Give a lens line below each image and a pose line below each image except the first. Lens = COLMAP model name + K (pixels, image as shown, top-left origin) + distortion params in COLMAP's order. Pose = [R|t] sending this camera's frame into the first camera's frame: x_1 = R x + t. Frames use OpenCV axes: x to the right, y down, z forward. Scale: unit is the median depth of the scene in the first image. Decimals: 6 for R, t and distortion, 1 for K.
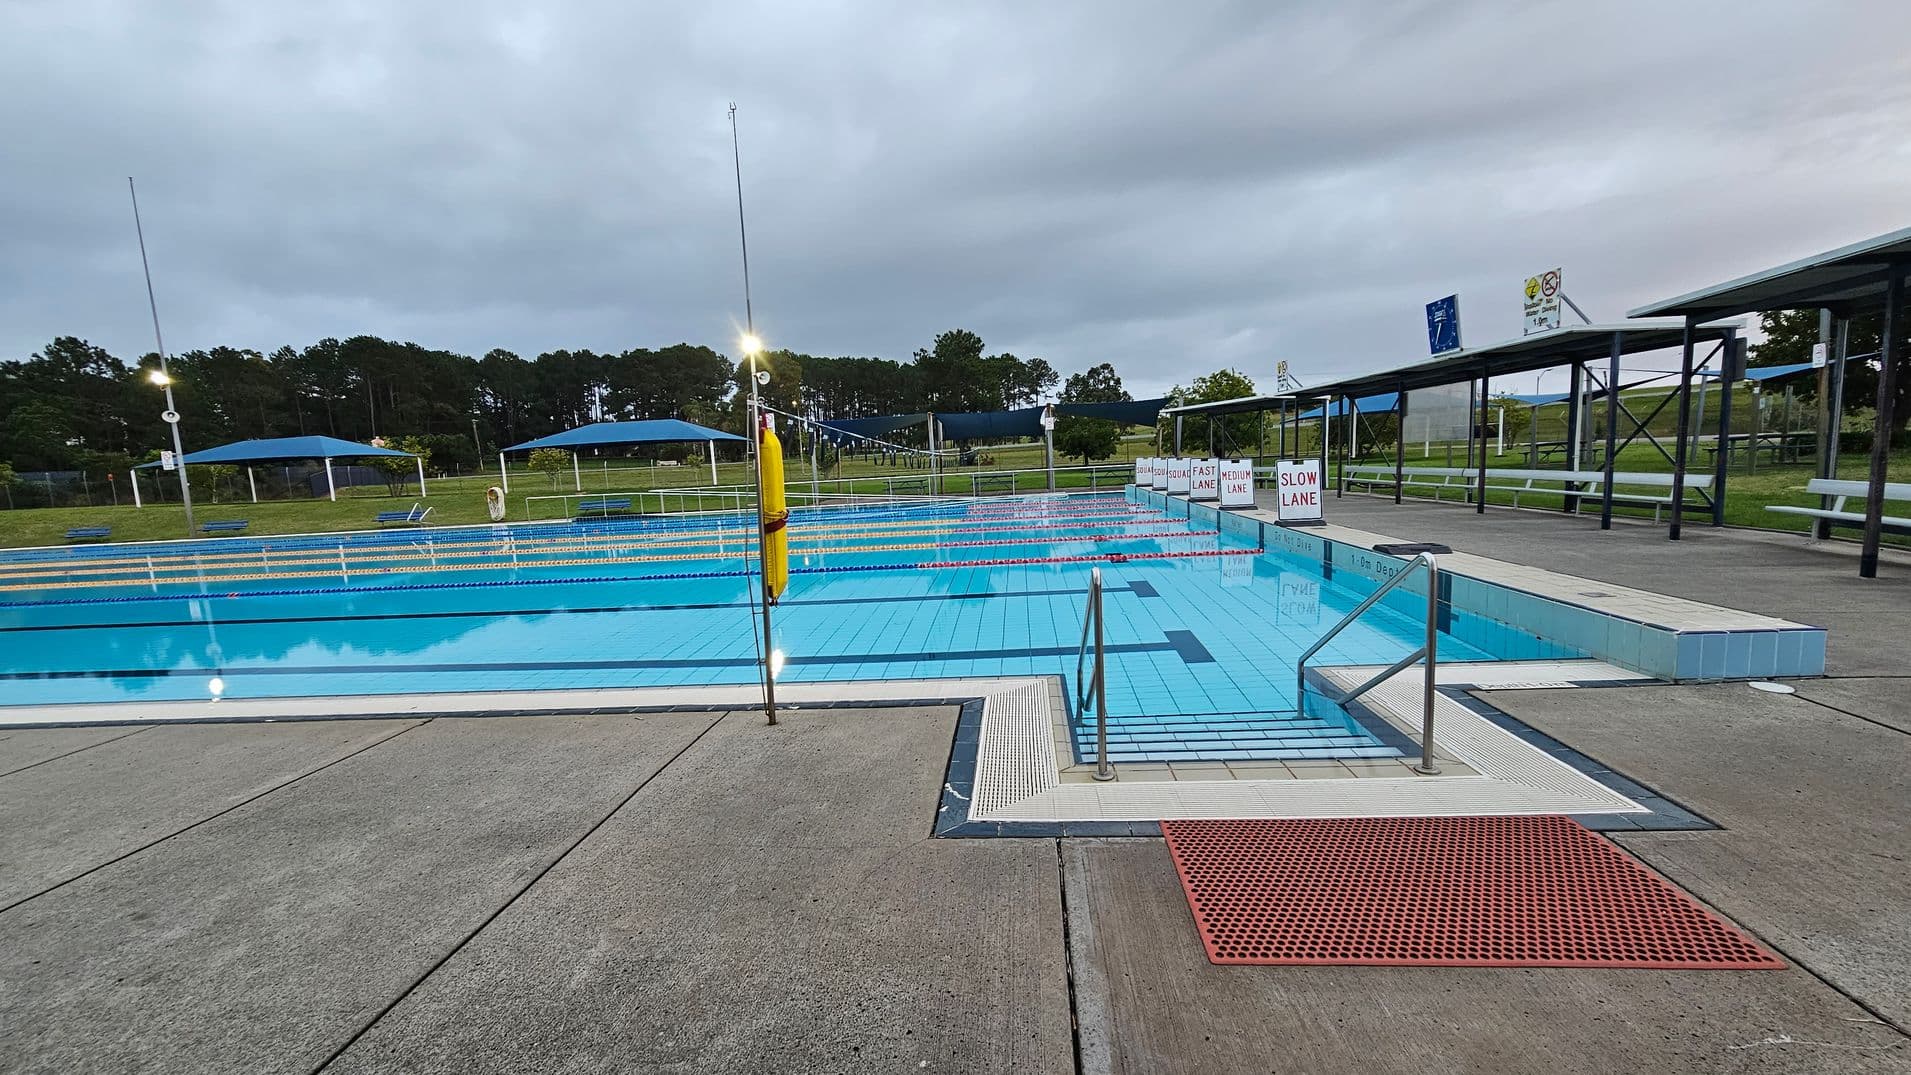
lens RADIAL K [[783.4, 0, 952.2], [0, 783.4, 536.4], [0, 0, 1]] dist [-0.002373, 0.000808]
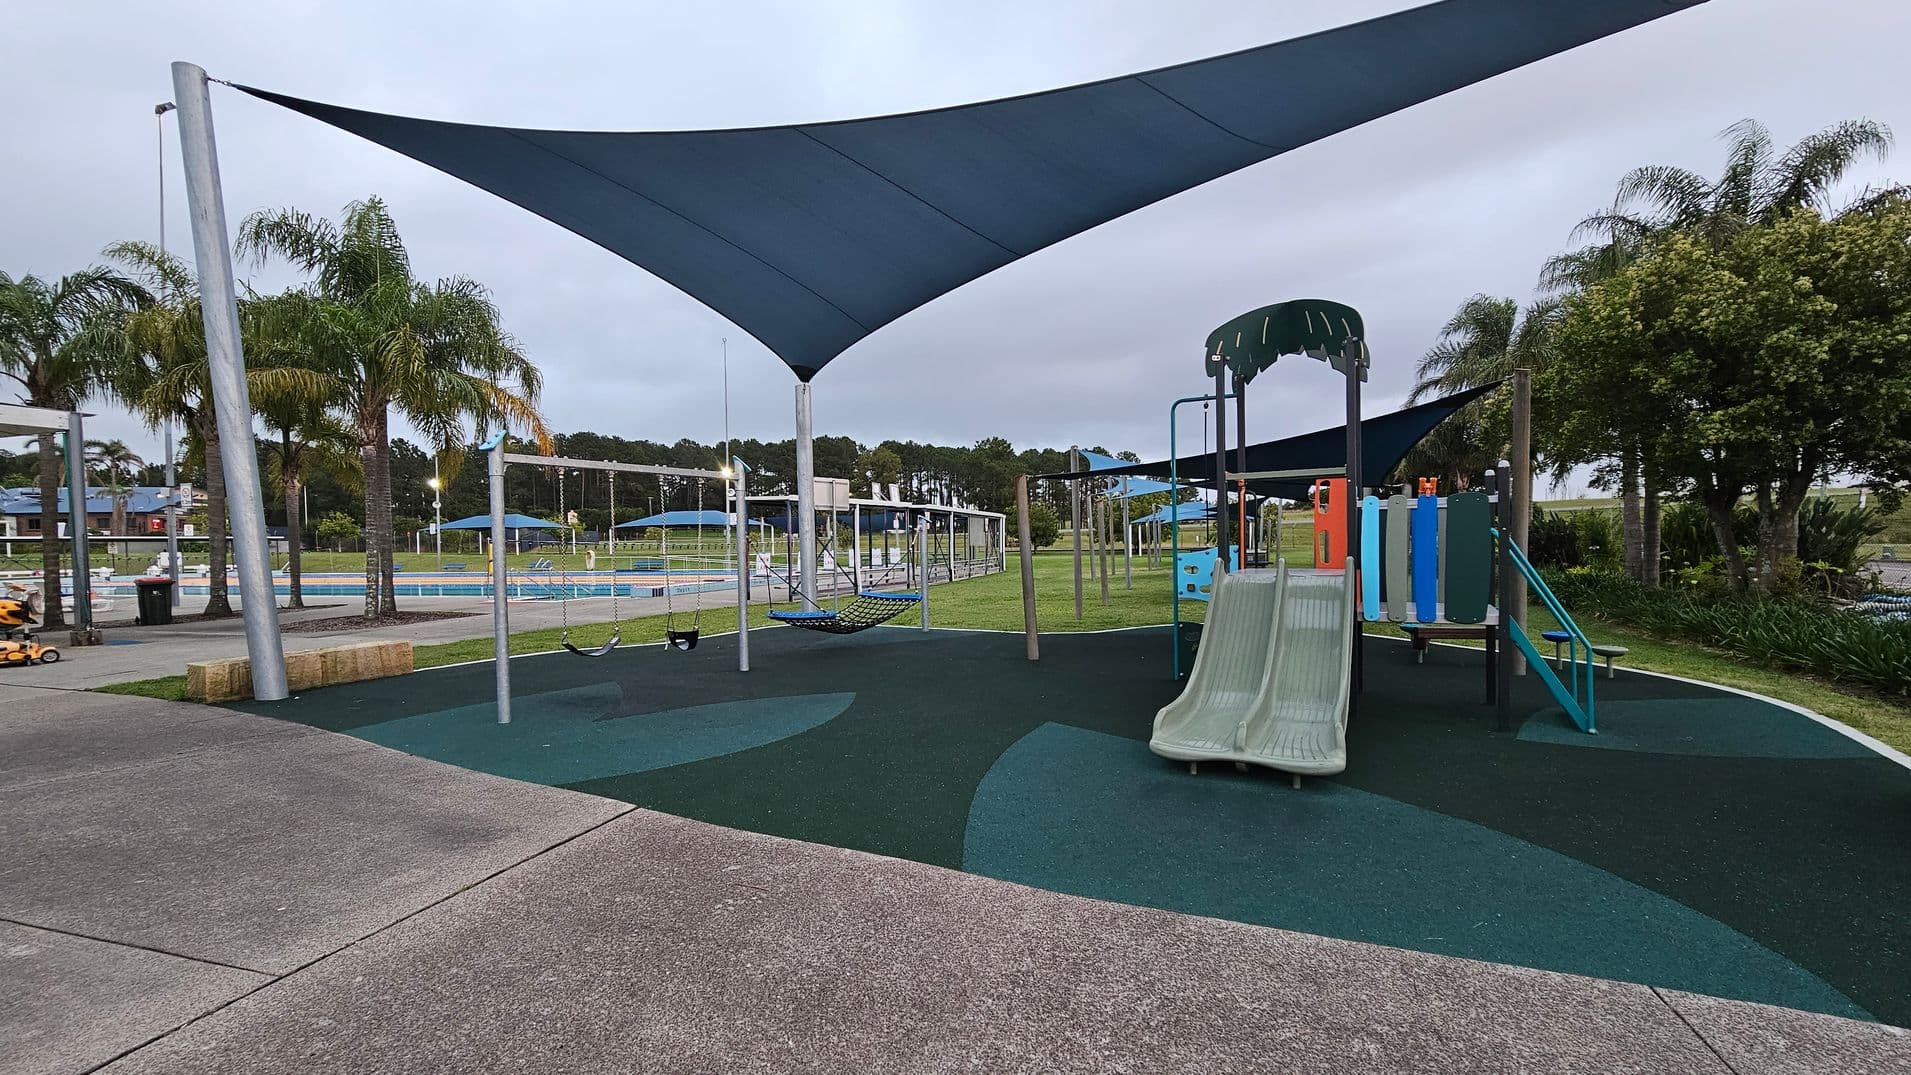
lens RADIAL K [[783.4, 0, 956.9], [0, 783.4, 543.8], [0, 0, 1]] dist [-0.002373, 0.000808]
pose [[0.975870, 0.036581, -0.215268, 0.222984], [-0.055446, 0.995068, -0.082257, 0.007618], [0.211198, 0.092208, 0.973084, -0.195788]]
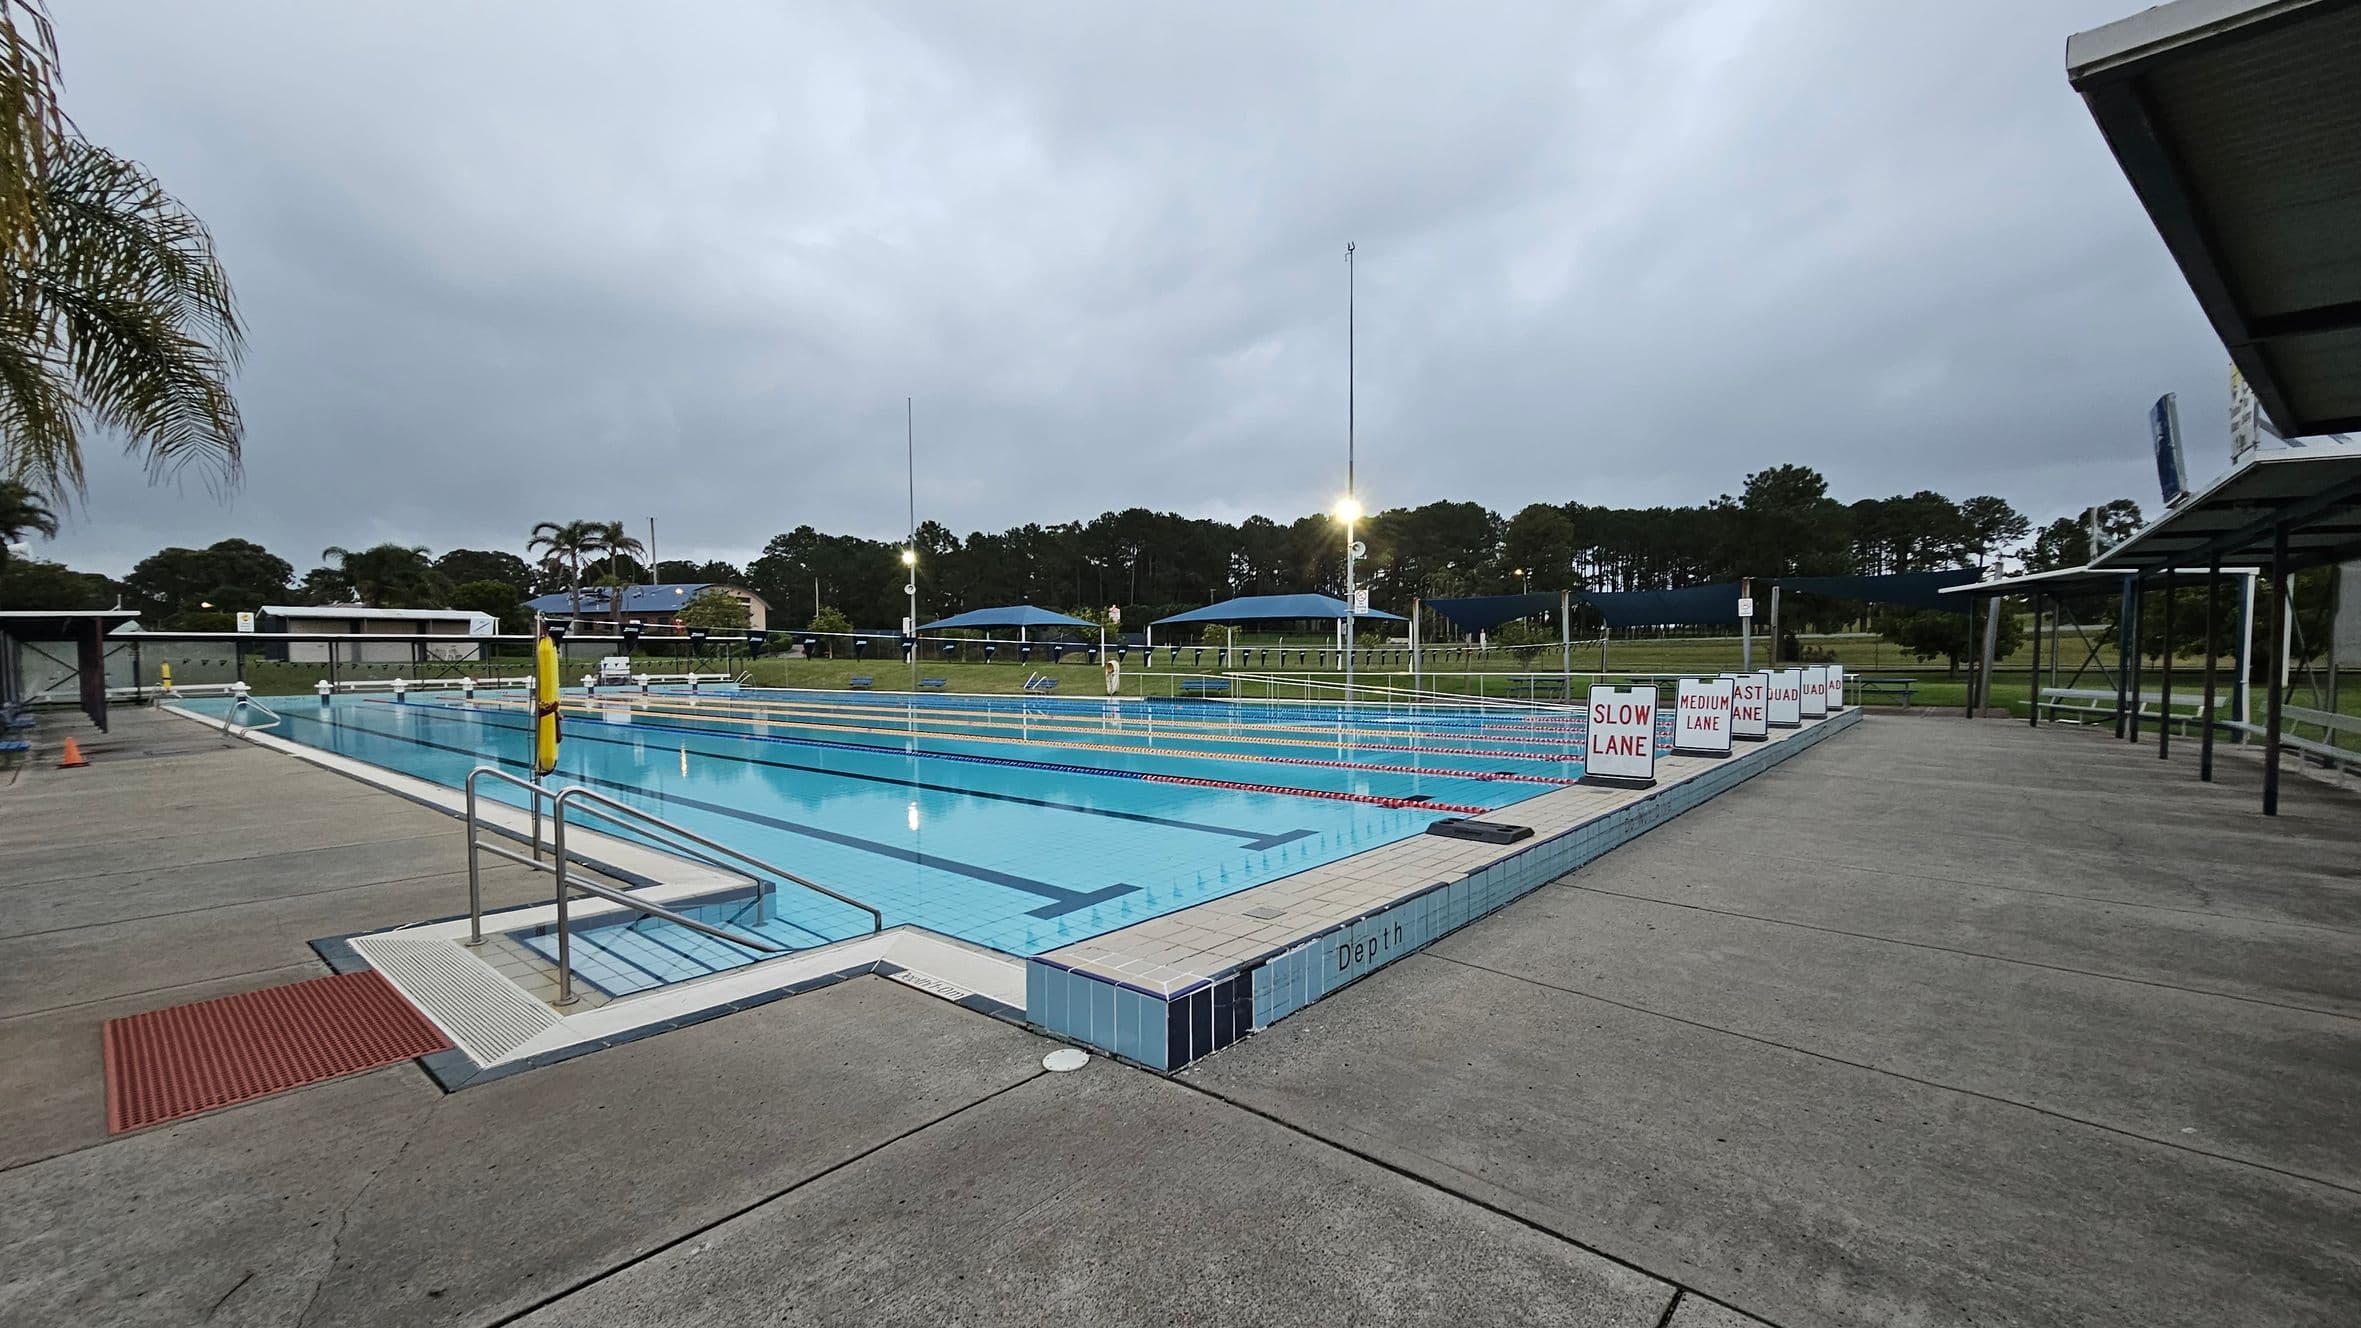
lens RADIAL K [[967.9, 0, 1182.1], [0, 967.9, 671.4], [0, 0, 1]] dist [-0.002373, 0.000808]
pose [[0.810930, 0.054664, -0.582585, 0.083778], [-0.090765, 0.995327, -0.032950, -0.006735], [0.578061, 0.079598, 0.812102, 0.017640]]
